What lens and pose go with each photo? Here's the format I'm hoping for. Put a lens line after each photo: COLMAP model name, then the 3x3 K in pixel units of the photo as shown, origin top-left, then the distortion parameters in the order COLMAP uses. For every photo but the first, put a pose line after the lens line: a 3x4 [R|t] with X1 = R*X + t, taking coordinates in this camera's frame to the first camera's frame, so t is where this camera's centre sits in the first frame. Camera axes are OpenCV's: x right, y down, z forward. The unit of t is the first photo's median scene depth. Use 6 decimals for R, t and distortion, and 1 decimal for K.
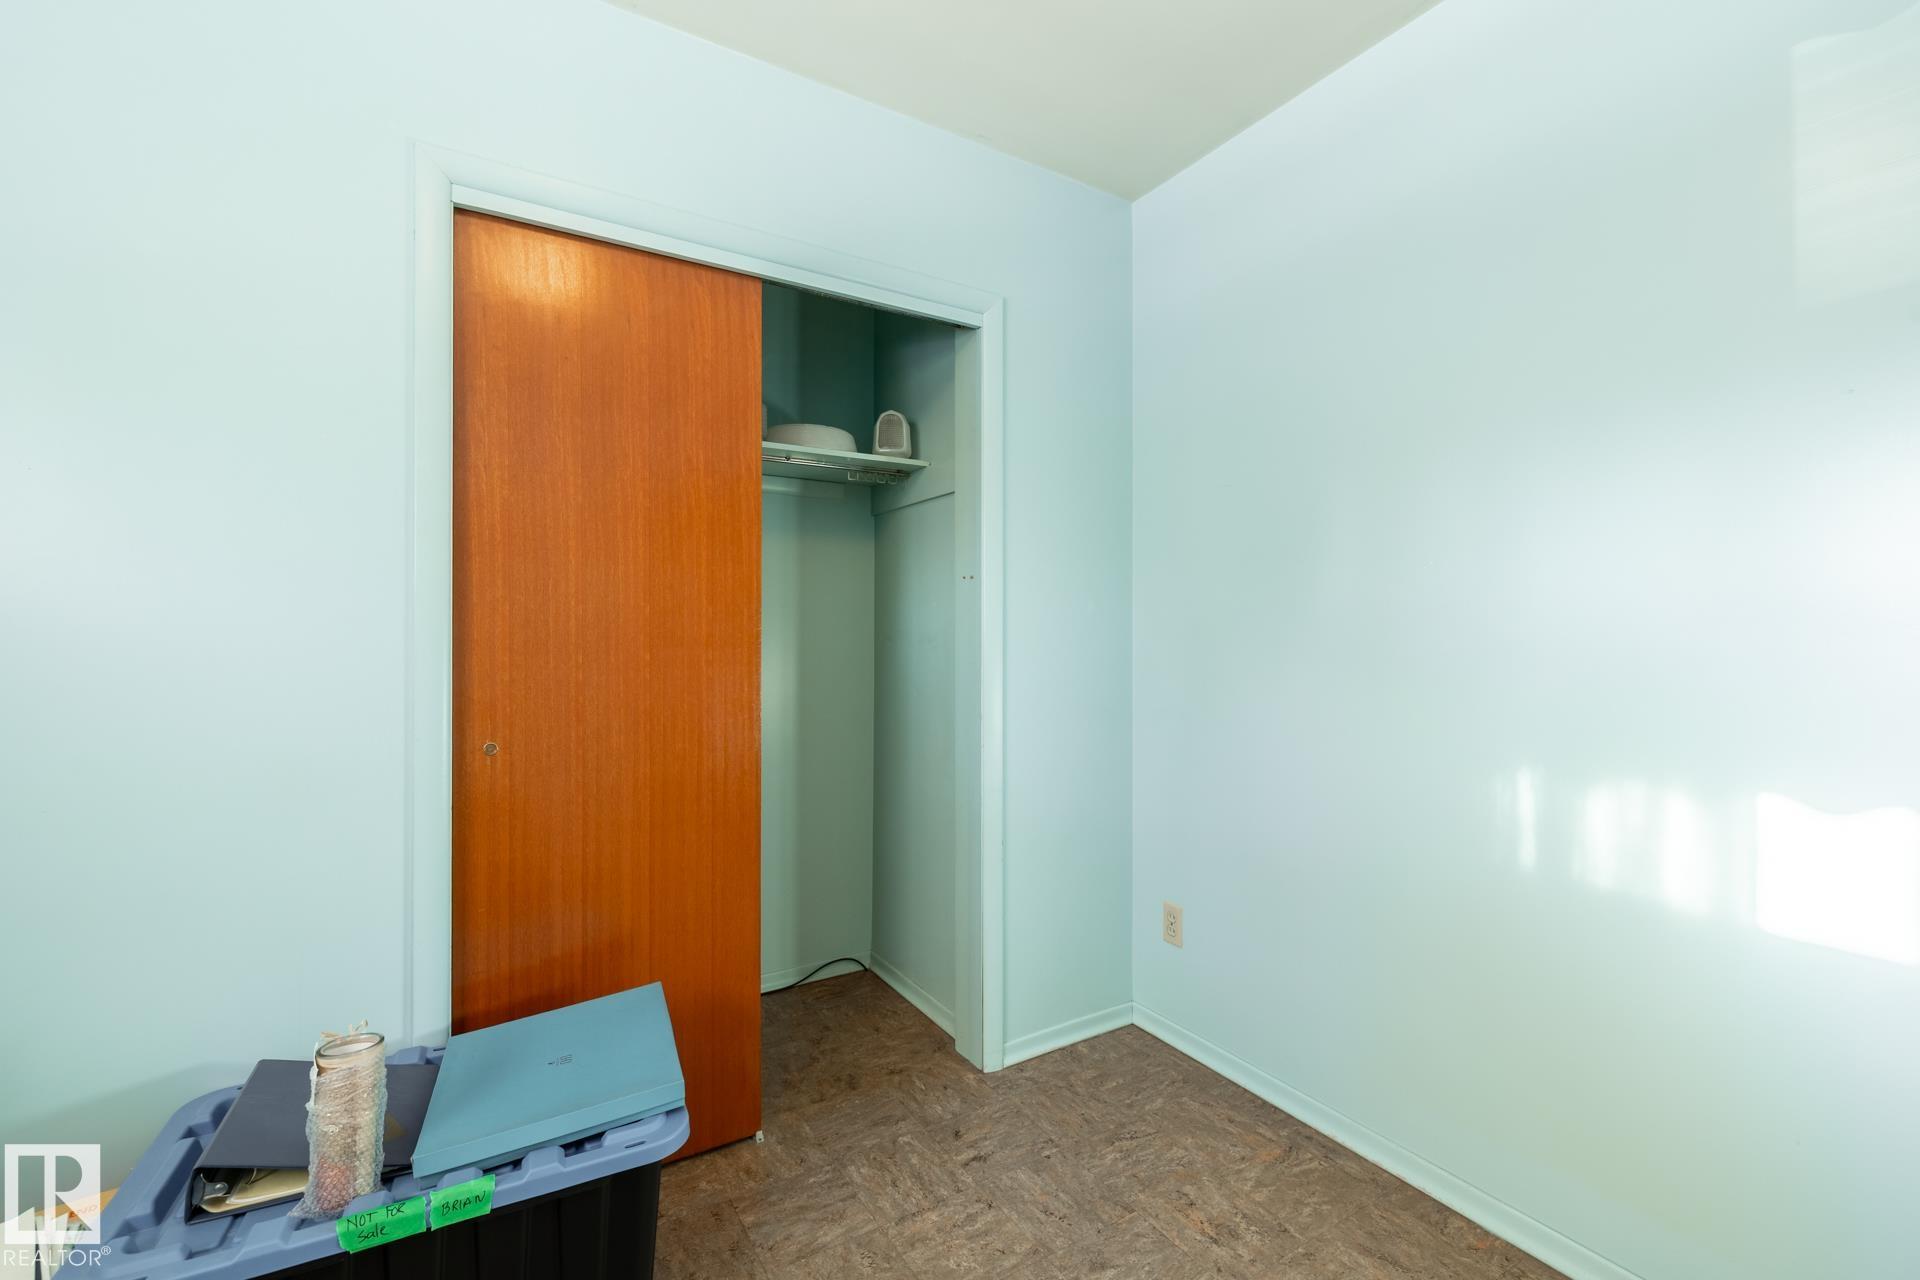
lens RADIAL K [[813.1, 0, 963.3], [0, 813.1, 629.0], [0, 0, 1]] dist [-0.003598, 0.000771]
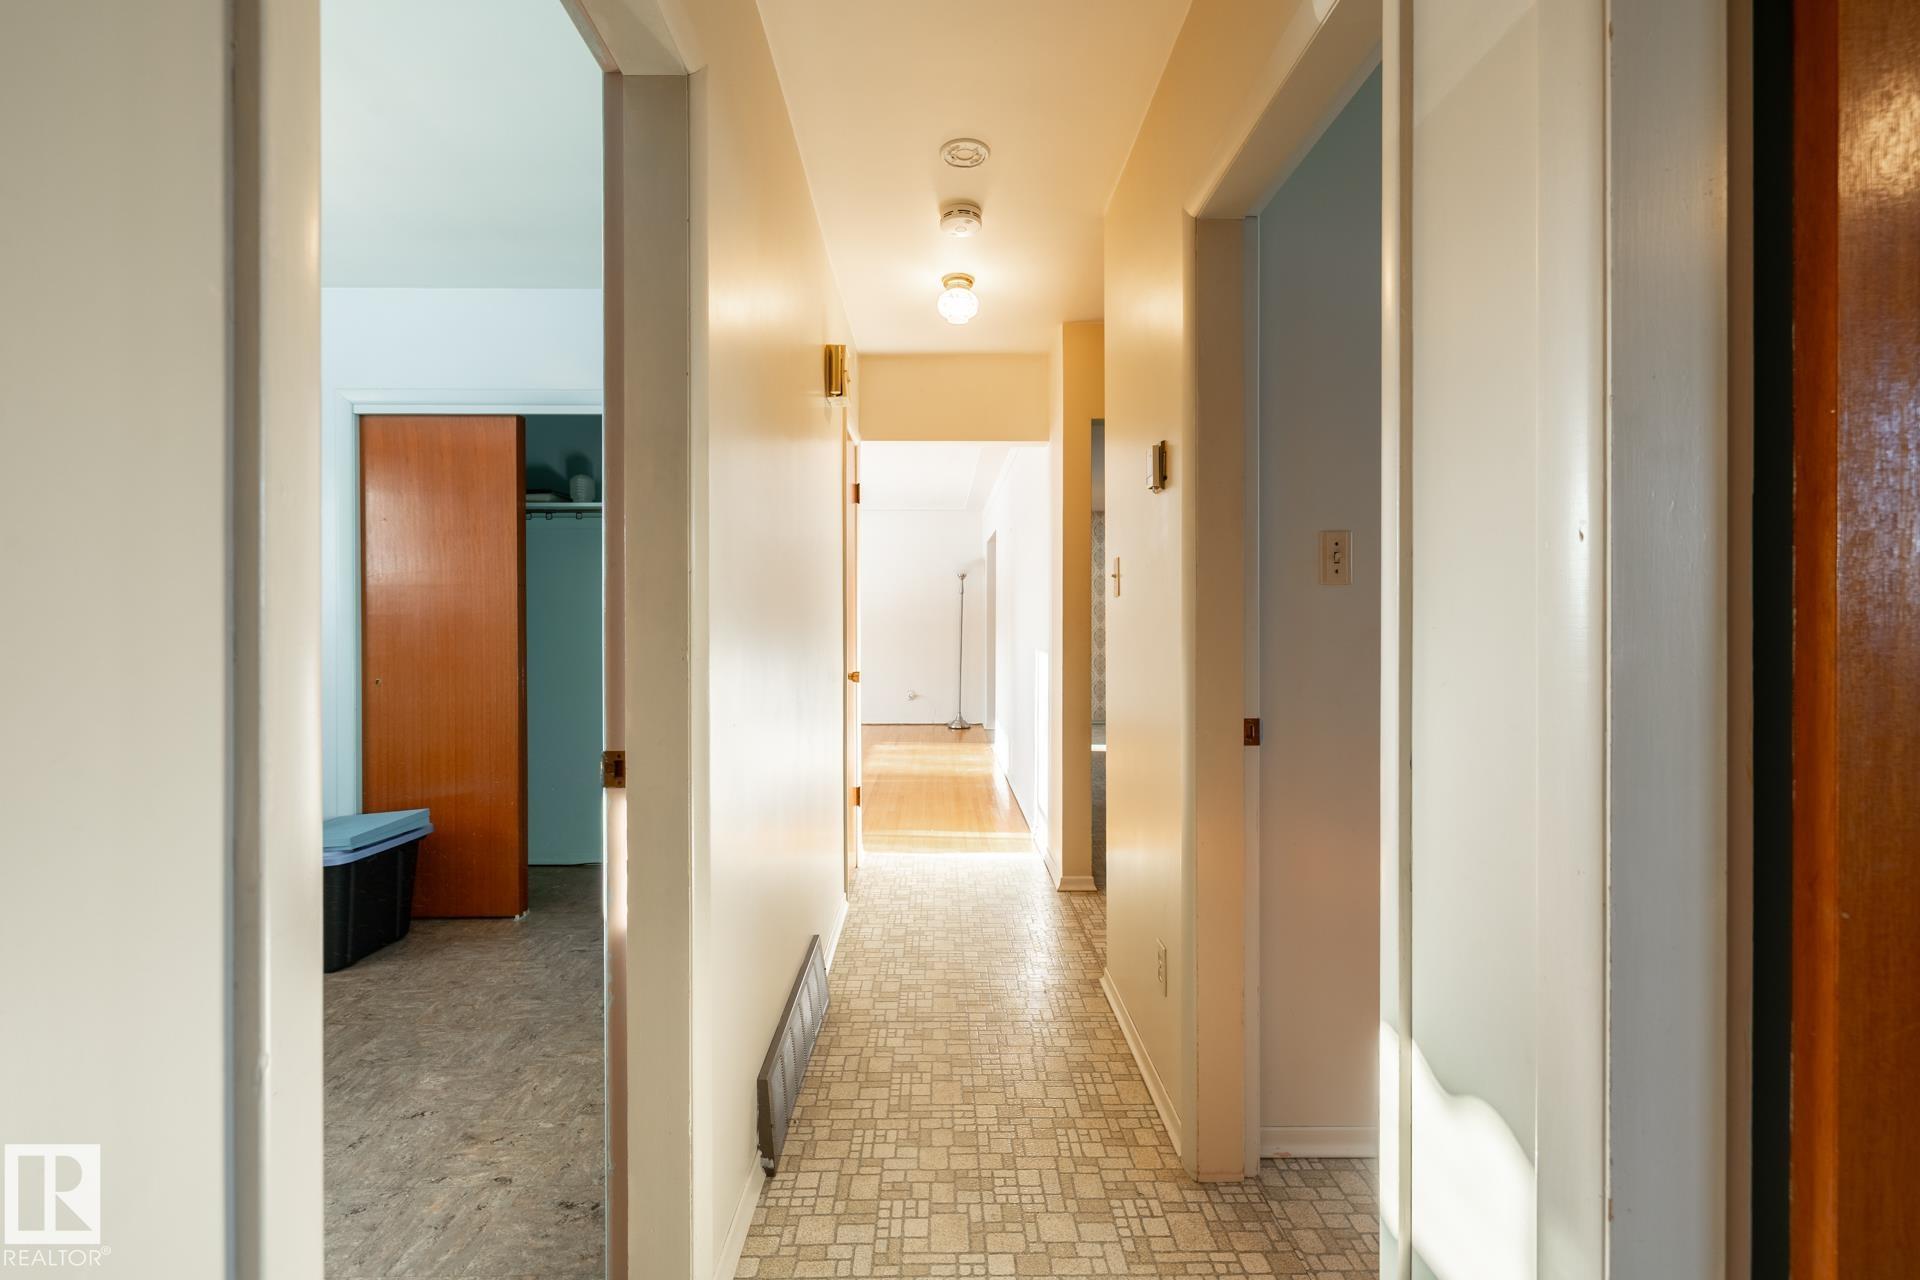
lens RADIAL K [[813.1, 0, 958.1], [0, 813.1, 638.1], [0, 0, 1]] dist [-0.003598, 0.000771]
pose [[0.865124, -0.002050, -0.501554, 1.621679], [0.006071, 0.999961, 0.006386, 0.033988], [0.501522, -0.008569, 0.865103, -0.008945]]
